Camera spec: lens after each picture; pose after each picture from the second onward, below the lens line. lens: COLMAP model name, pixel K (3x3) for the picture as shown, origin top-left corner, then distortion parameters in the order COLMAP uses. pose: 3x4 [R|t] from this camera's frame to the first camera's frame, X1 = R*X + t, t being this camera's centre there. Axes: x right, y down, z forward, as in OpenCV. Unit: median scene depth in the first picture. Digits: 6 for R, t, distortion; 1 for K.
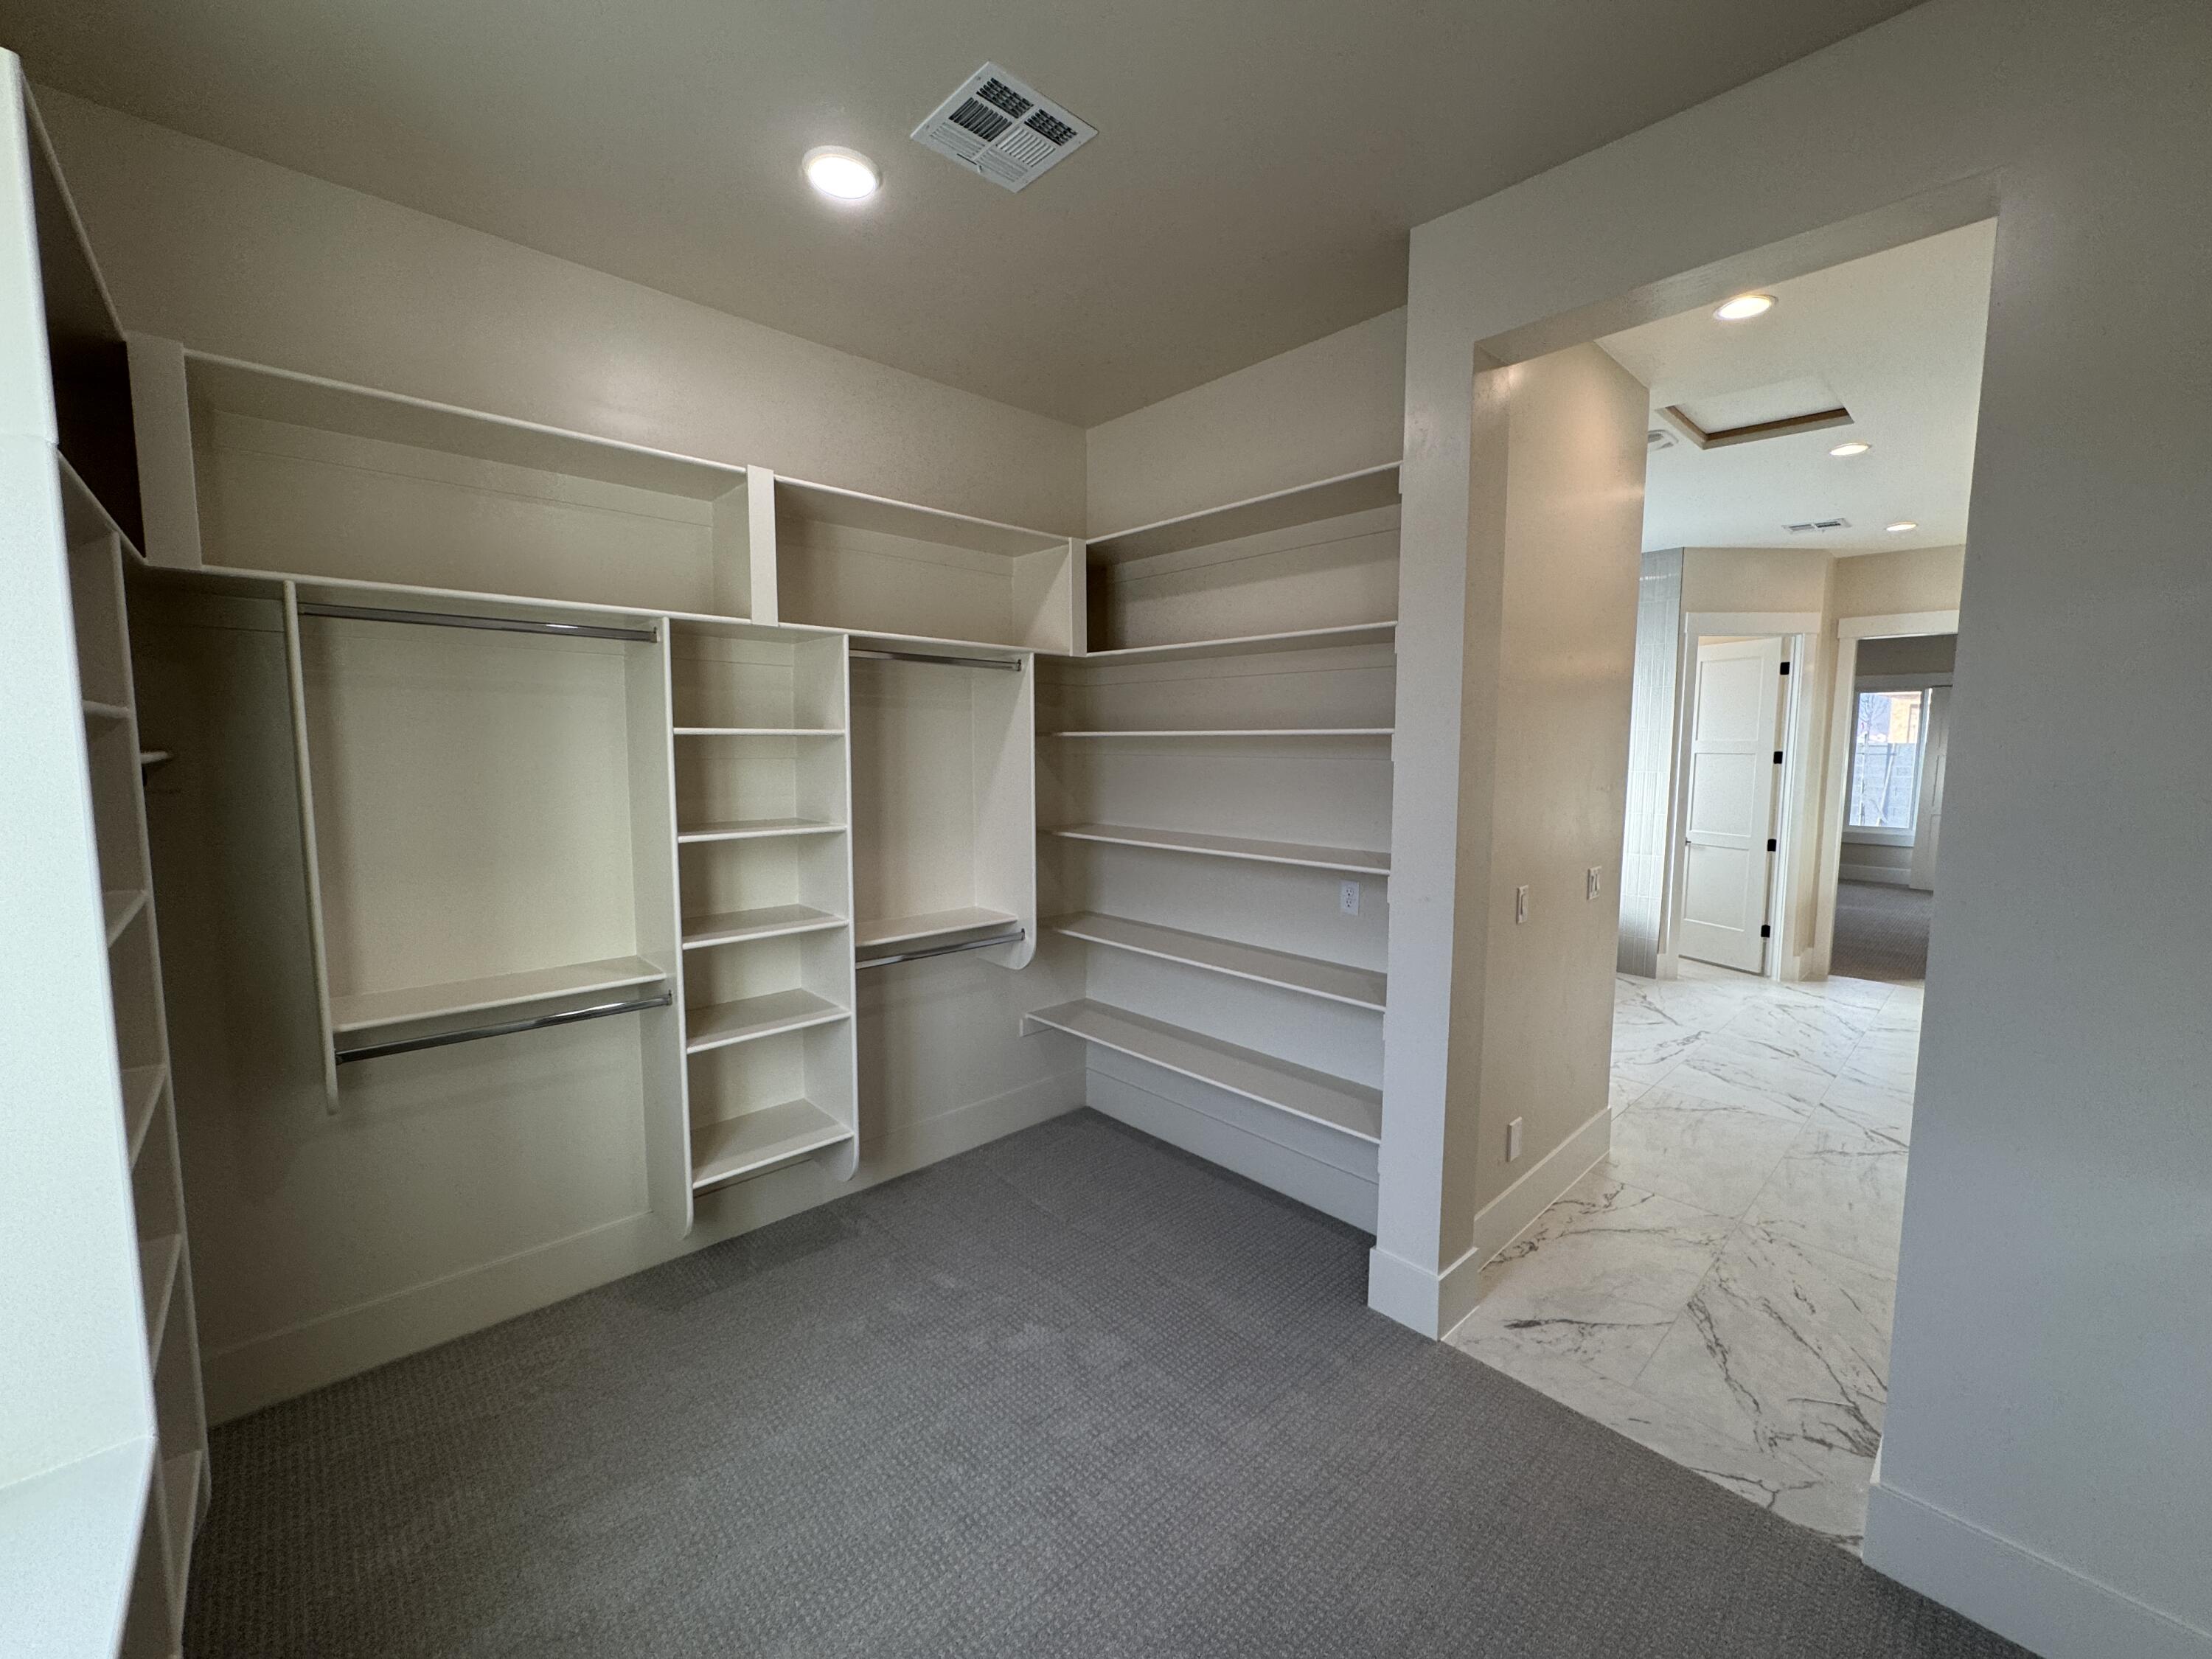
lens RADIAL K [[879.4, 0, 1106.2], [0, 879.4, 824.2], [0, 0, 1]] dist [-0.001622, 0.000361]
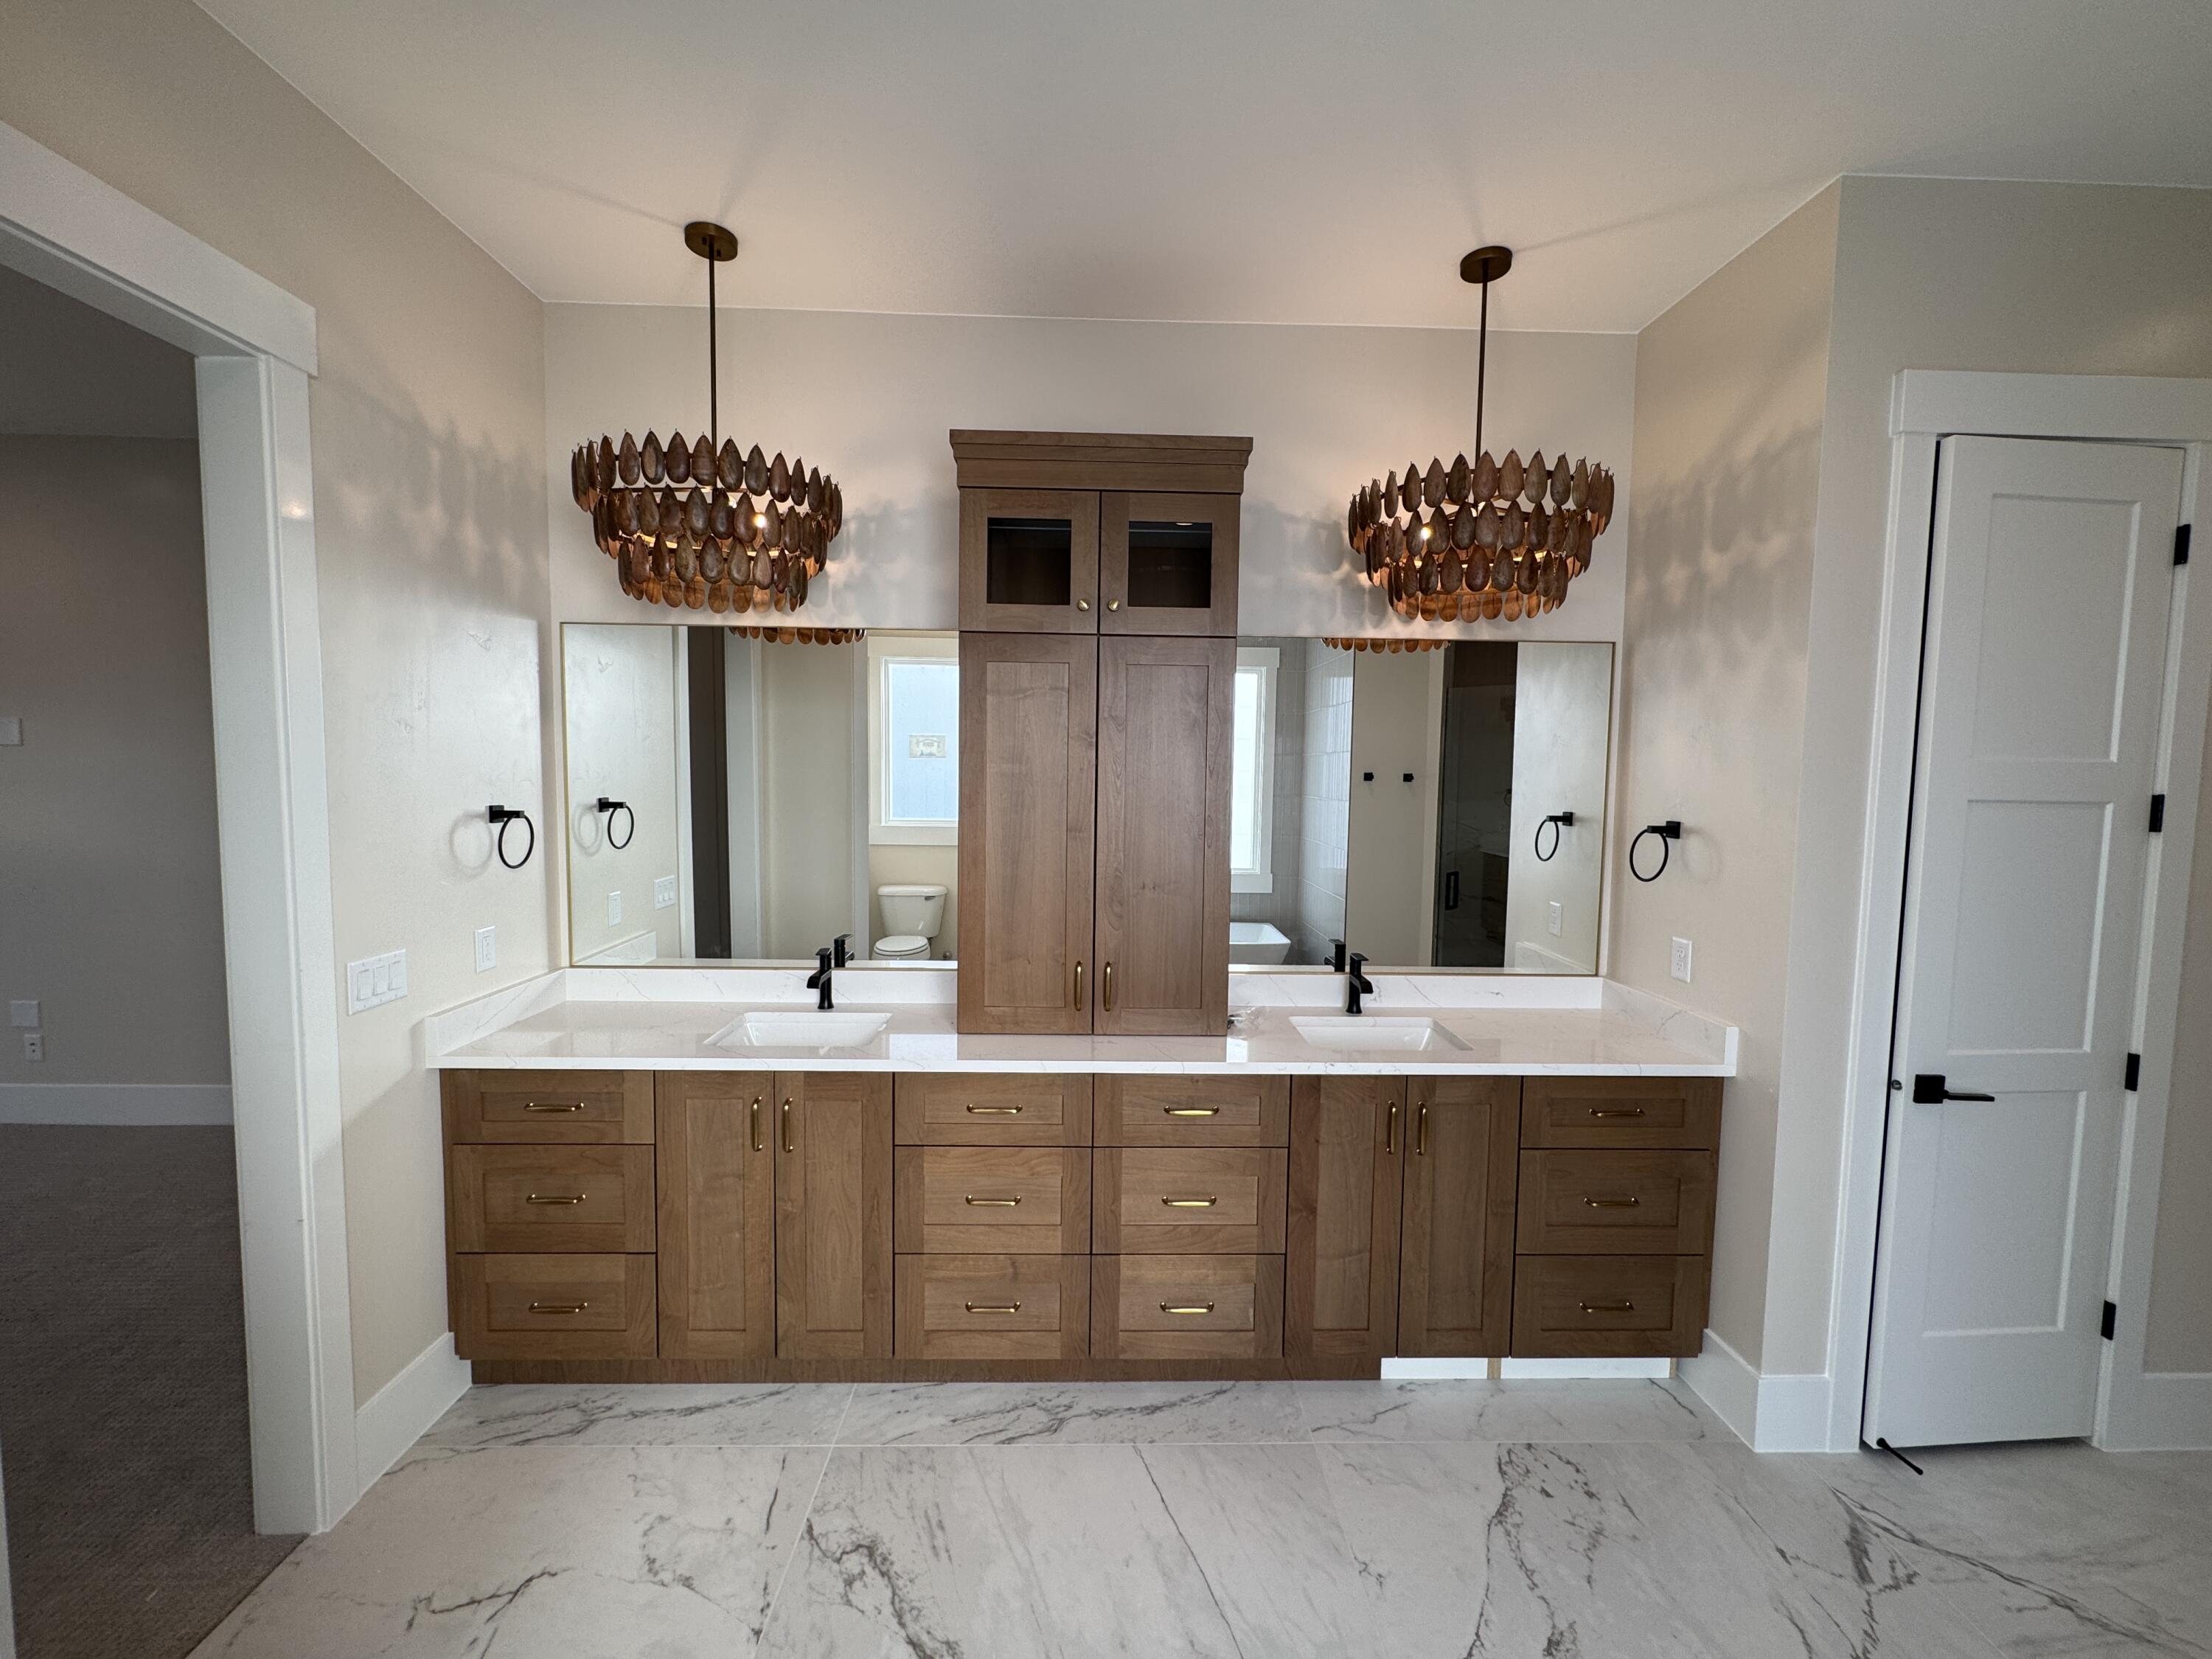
lens RADIAL K [[879.4, 0, 1106.2], [0, 879.4, 827.6], [0, 0, 1]] dist [-0.001622, 0.000361]
pose [[-0.748281, -0.056572, 0.660965, 0.701663], [0.048423, 0.989041, 0.139472, -0.111550], [-0.661612, 0.136370, -0.737342, 1.238533]]
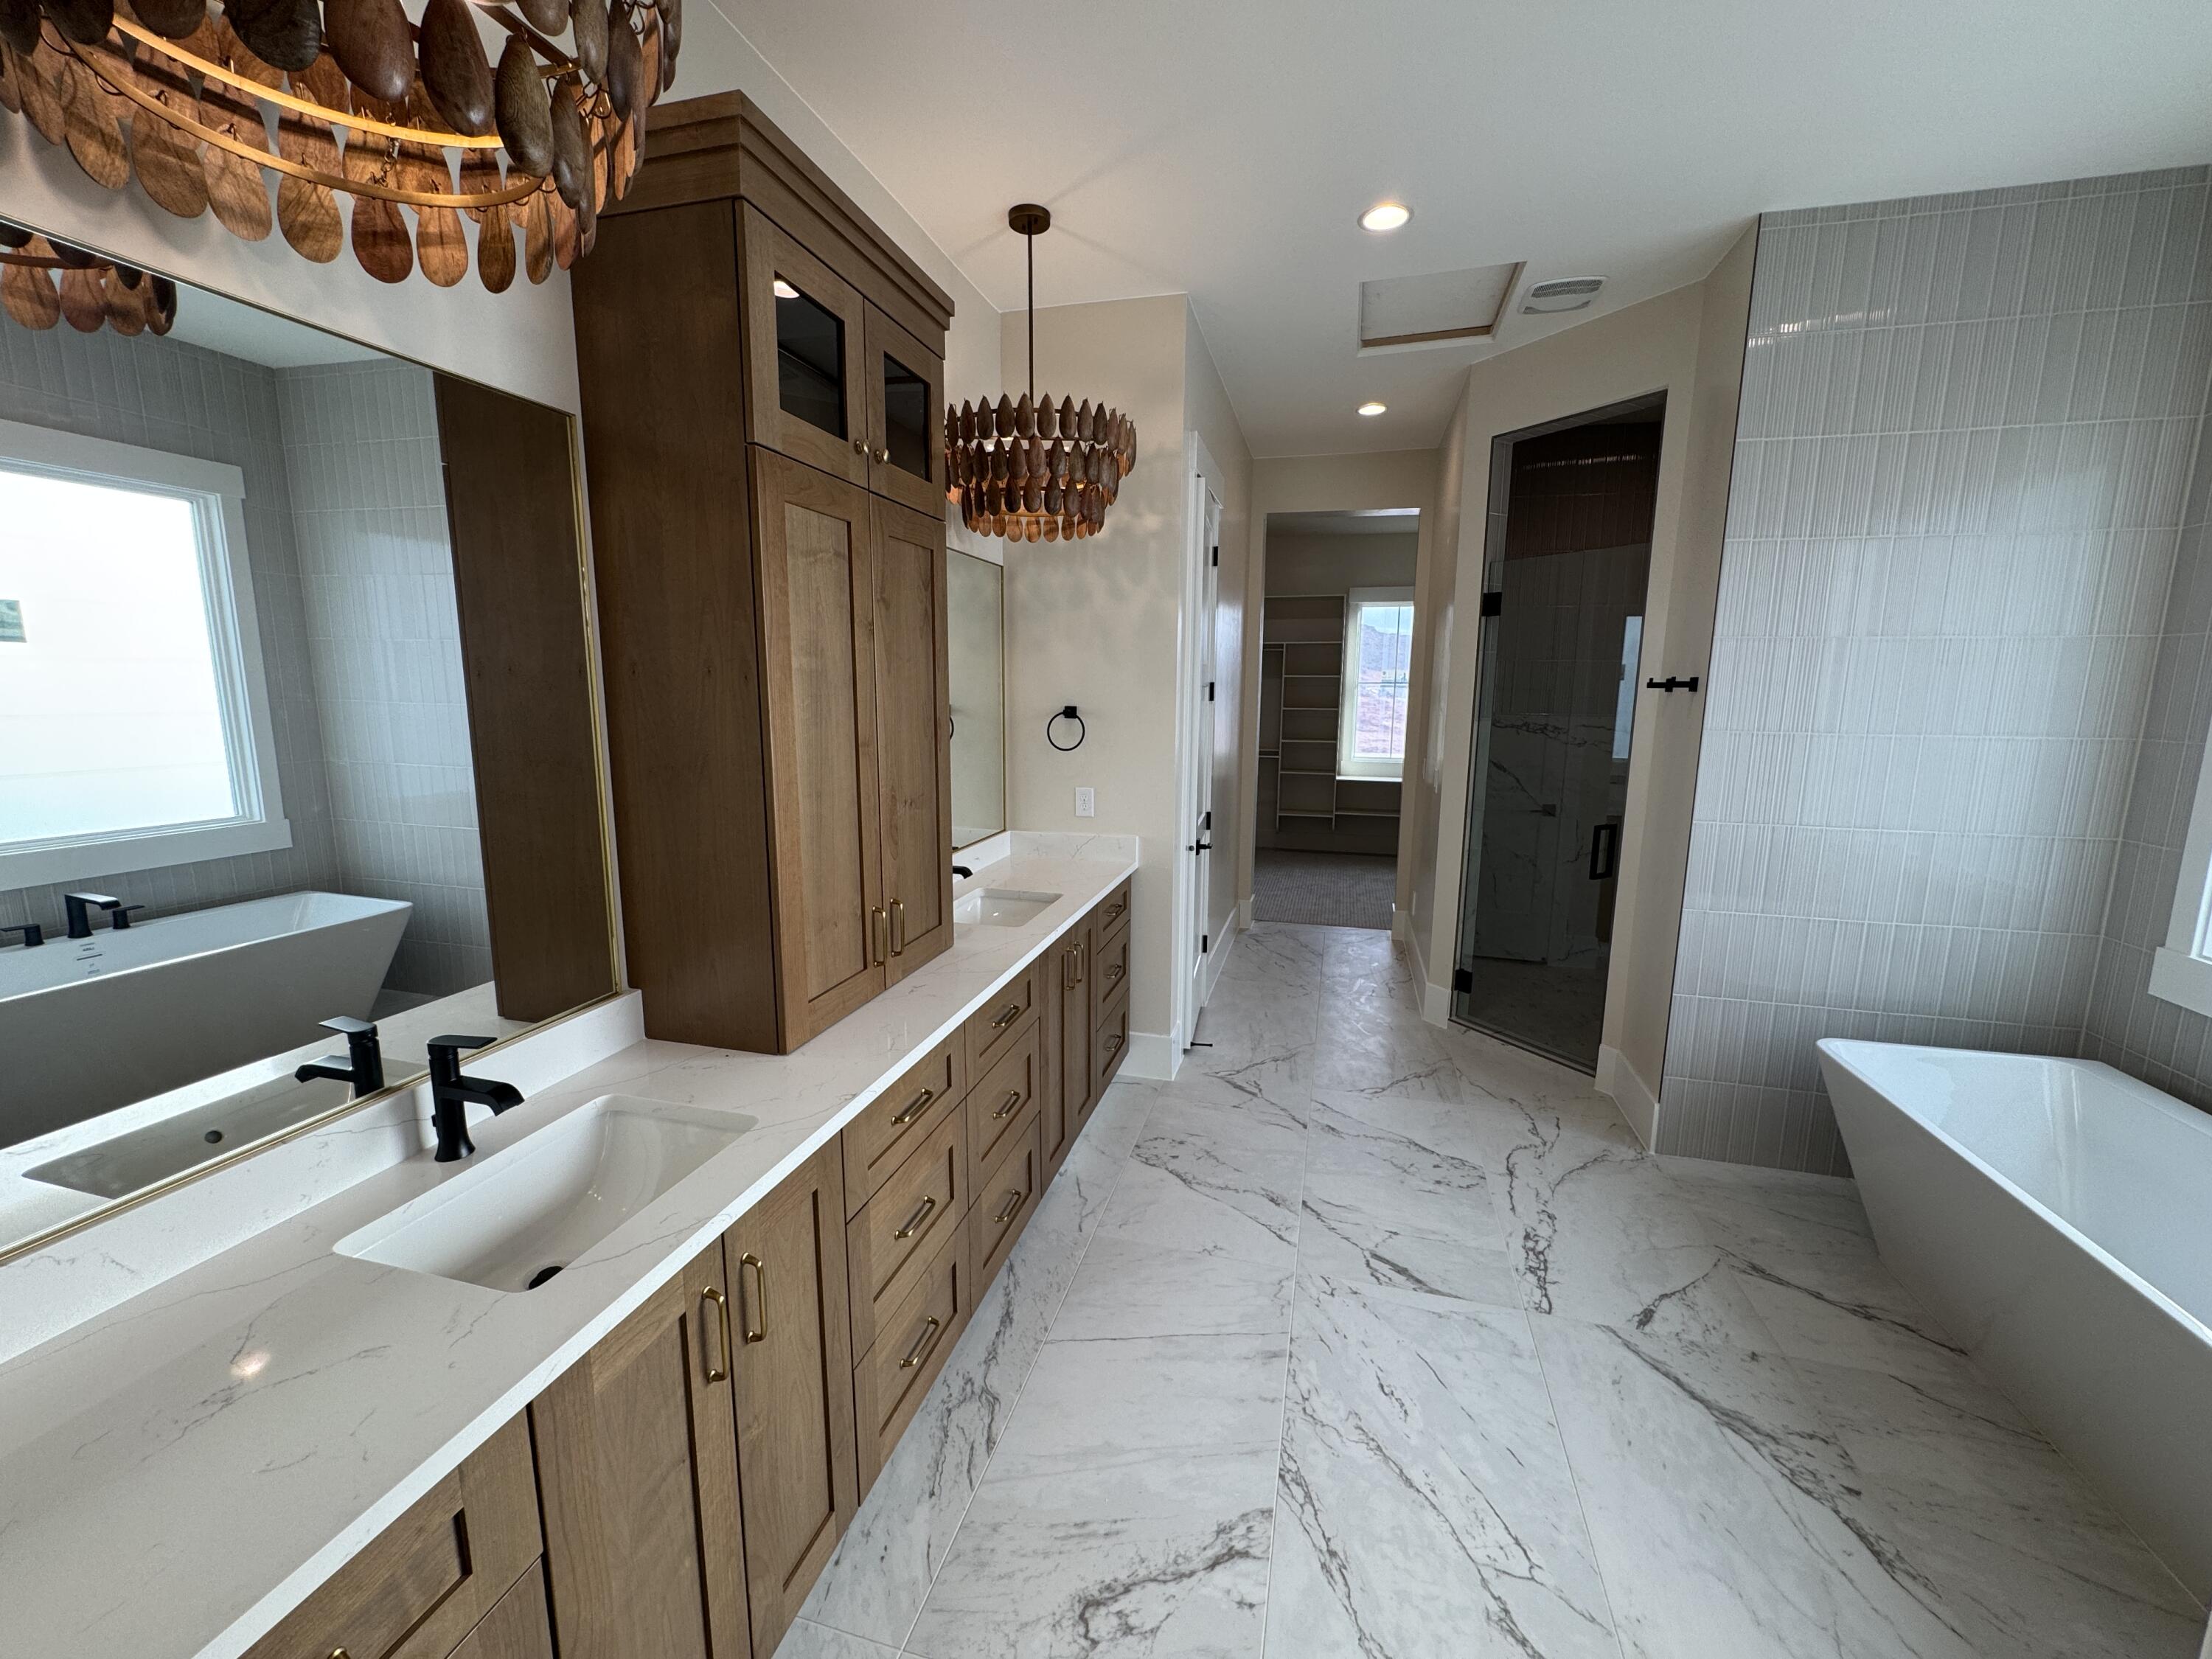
lens RADIAL K [[879.4, 0, 1105.1], [0, 879.4, 826.6], [0, 0, 1]] dist [-0.001622, 0.000361]
pose [[-0.847806, 0.076306, -0.524789, 1.160025], [-0.061135, 0.968933, 0.239650, -0.106060], [0.526772, 0.235260, -0.816801, 1.266488]]
